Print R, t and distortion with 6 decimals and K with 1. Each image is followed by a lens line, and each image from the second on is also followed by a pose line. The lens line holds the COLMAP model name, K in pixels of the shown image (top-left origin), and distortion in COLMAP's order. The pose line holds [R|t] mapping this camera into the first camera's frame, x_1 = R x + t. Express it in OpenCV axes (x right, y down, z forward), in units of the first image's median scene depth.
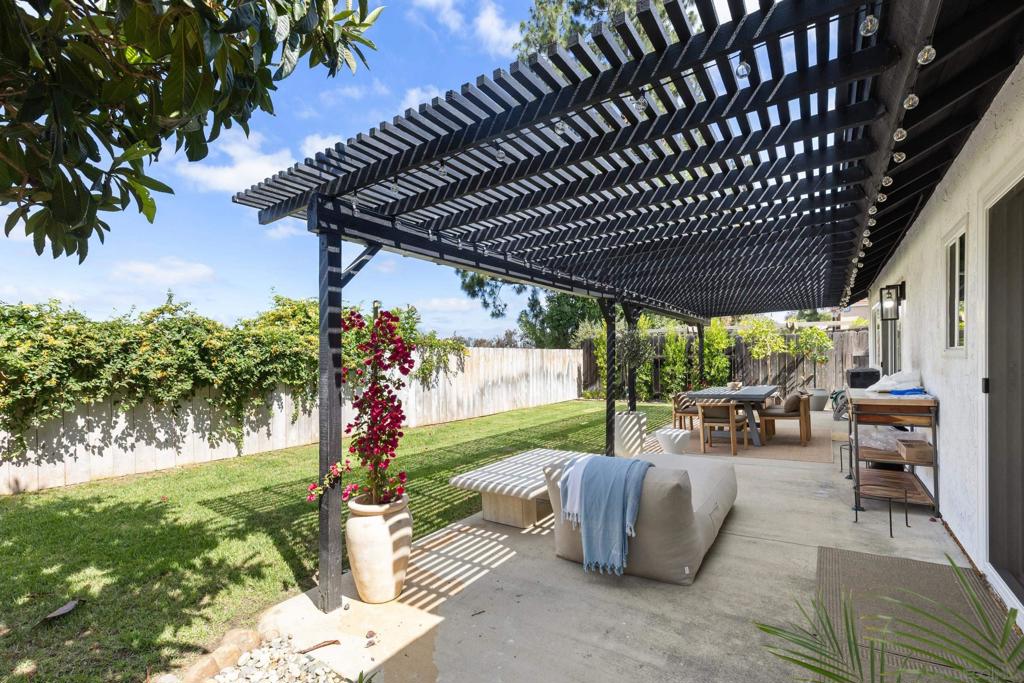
lens RADIAL K [[463.6, 0, 513.3], [0, 463.6, 349.8], [0, 0, 1]] dist [0.005764, -0.001022]
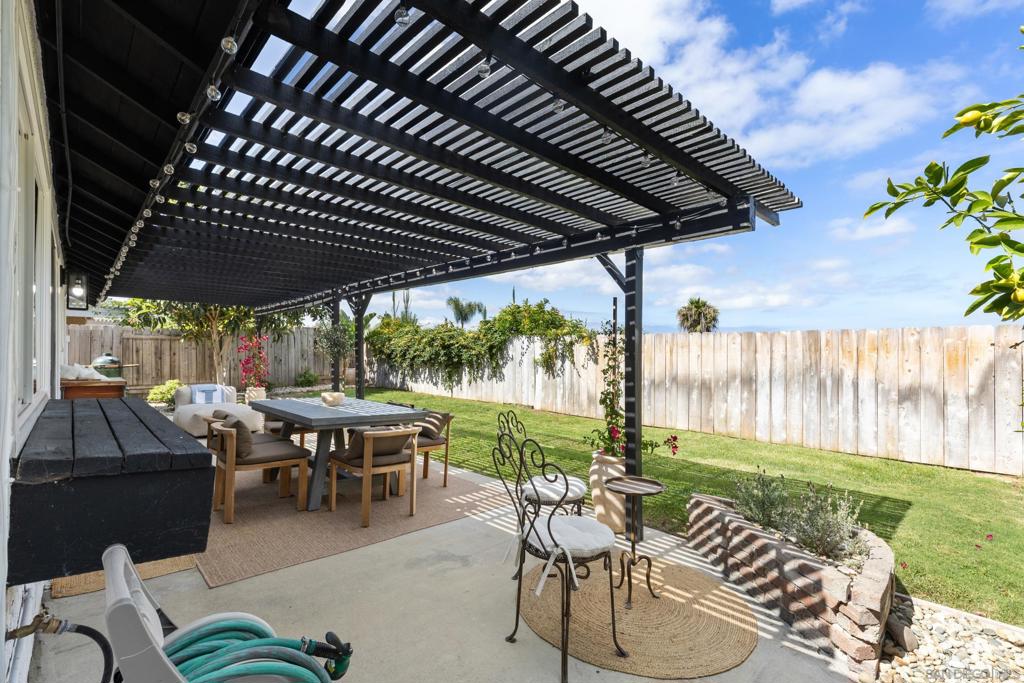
lens RADIAL K [[463.6, 0, 518.8], [0, 463.6, 347.7], [0, 0, 1]] dist [0.005764, -0.001022]
pose [[-0.224068, 0.006610, -0.974551, 0.834521], [0.018865, 0.999819, 0.002444, 0.013141], [0.974391, -0.017837, -0.224152, 1.131974]]
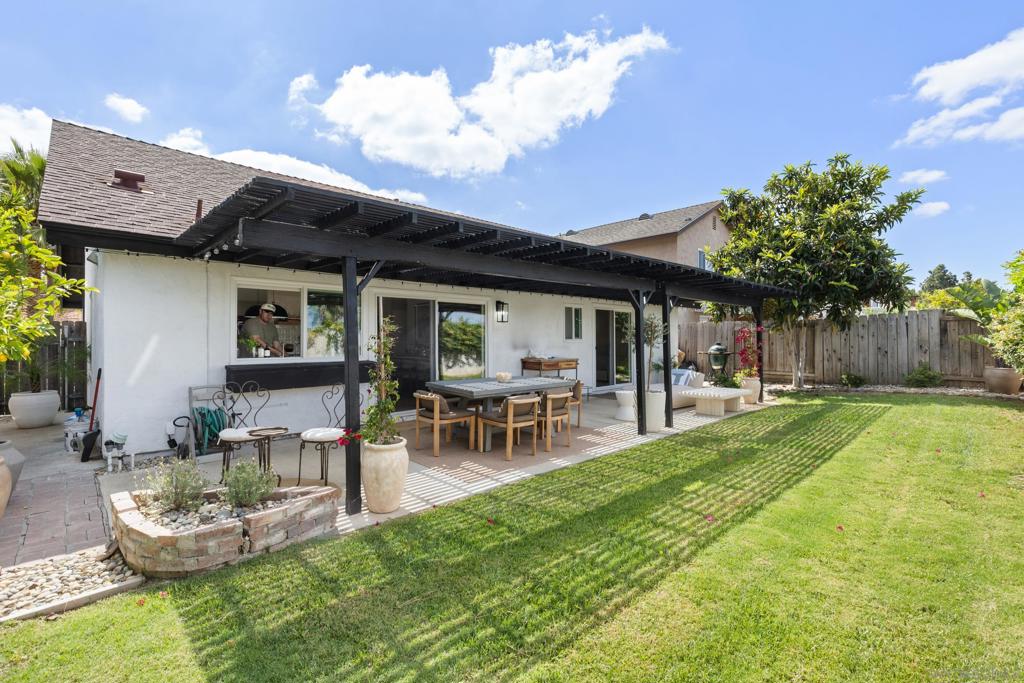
lens RADIAL K [[463.6, 0, 508.7], [0, 463.6, 337.2], [0, 0, 1]] dist [0.005764, -0.001022]
pose [[-0.973879, 0.017267, 0.226411, 0.228830], [0.011578, 0.999584, -0.026431, 0.023845], [-0.226773, -0.023119, -0.973673, 1.507610]]
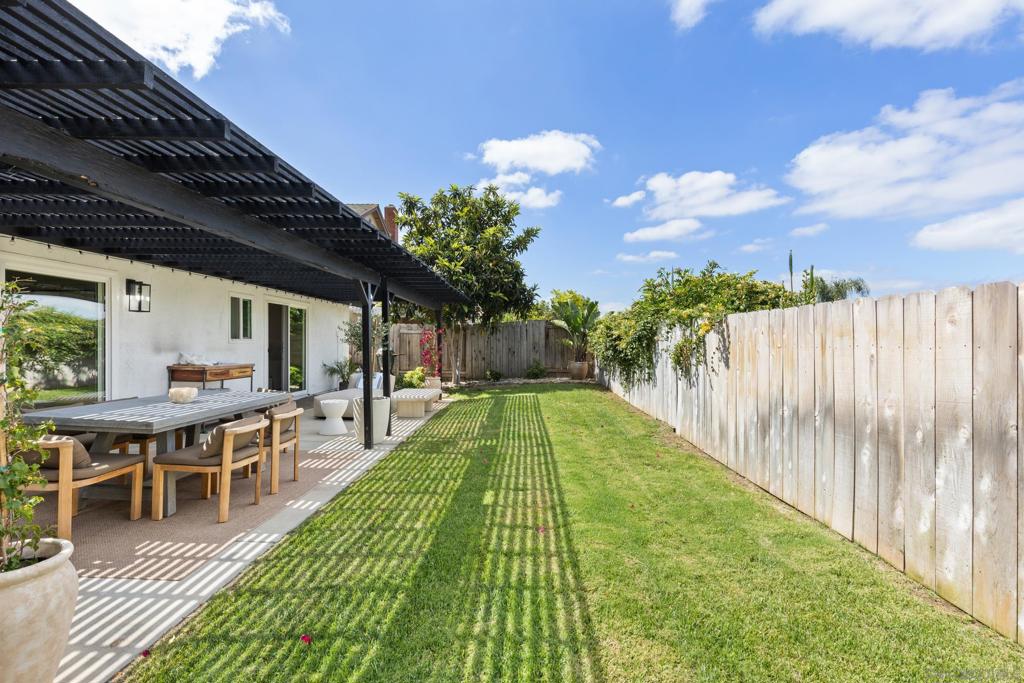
lens RADIAL K [[463.6, 0, 513.0], [0, 463.6, 344.9], [0, 0, 1]] dist [0.005764, -0.001022]
pose [[-0.850078, 0.012900, -0.526498, 0.359350], [0.017269, 0.999845, -0.003385, 0.023613], [0.526373, -0.011970, -0.850169, 1.389695]]
